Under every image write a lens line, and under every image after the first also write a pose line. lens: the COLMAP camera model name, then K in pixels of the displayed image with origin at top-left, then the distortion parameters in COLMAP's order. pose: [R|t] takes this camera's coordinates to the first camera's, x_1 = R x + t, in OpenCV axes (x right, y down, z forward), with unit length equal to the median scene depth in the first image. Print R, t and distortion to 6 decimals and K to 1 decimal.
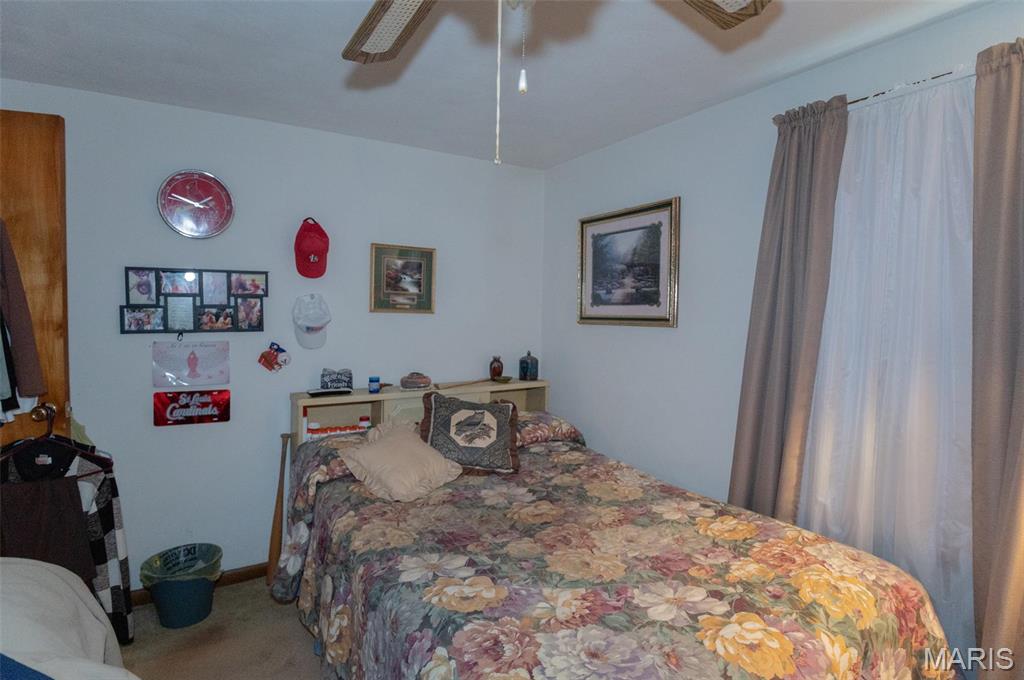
lens RADIAL K [[516.1, 0, 512.3], [0, 516.1, 336.8], [0, 0, 1]] dist [-0.021563, -0.006895]
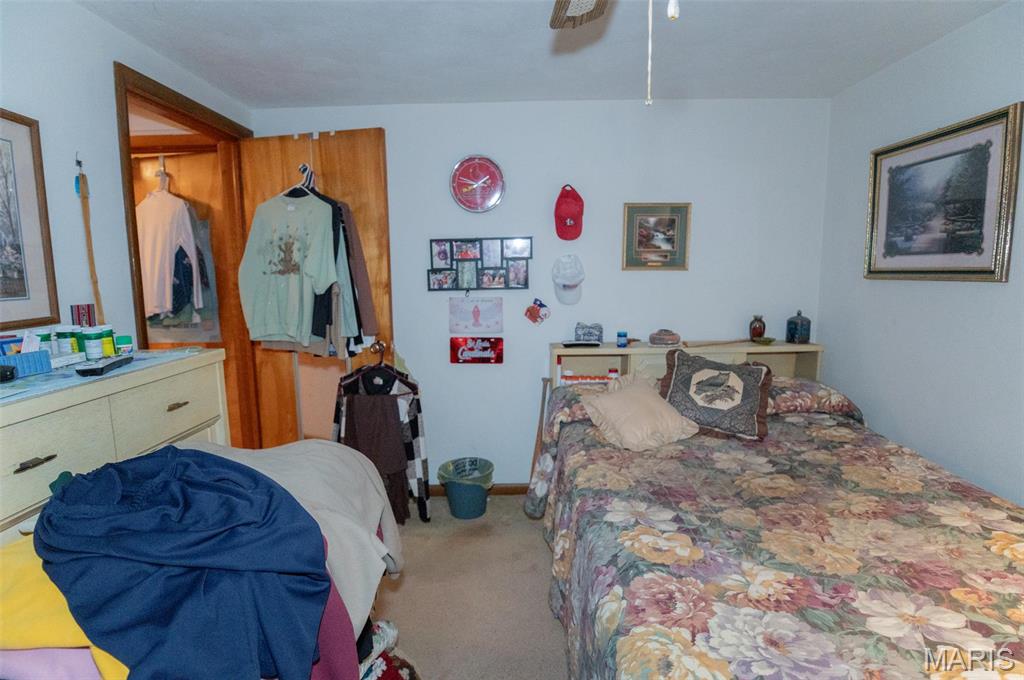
lens RADIAL K [[495.9, 0, 511.8], [0, 495.9, 336.9], [0, 0, 1]] dist [-0.025652, -0.004395]
pose [[0.847732, 0.045527, -0.528467, 0.098639], [-0.001290, 0.996484, 0.083777, 0.004523], [0.530423, -0.070338, 0.844810, 0.030761]]
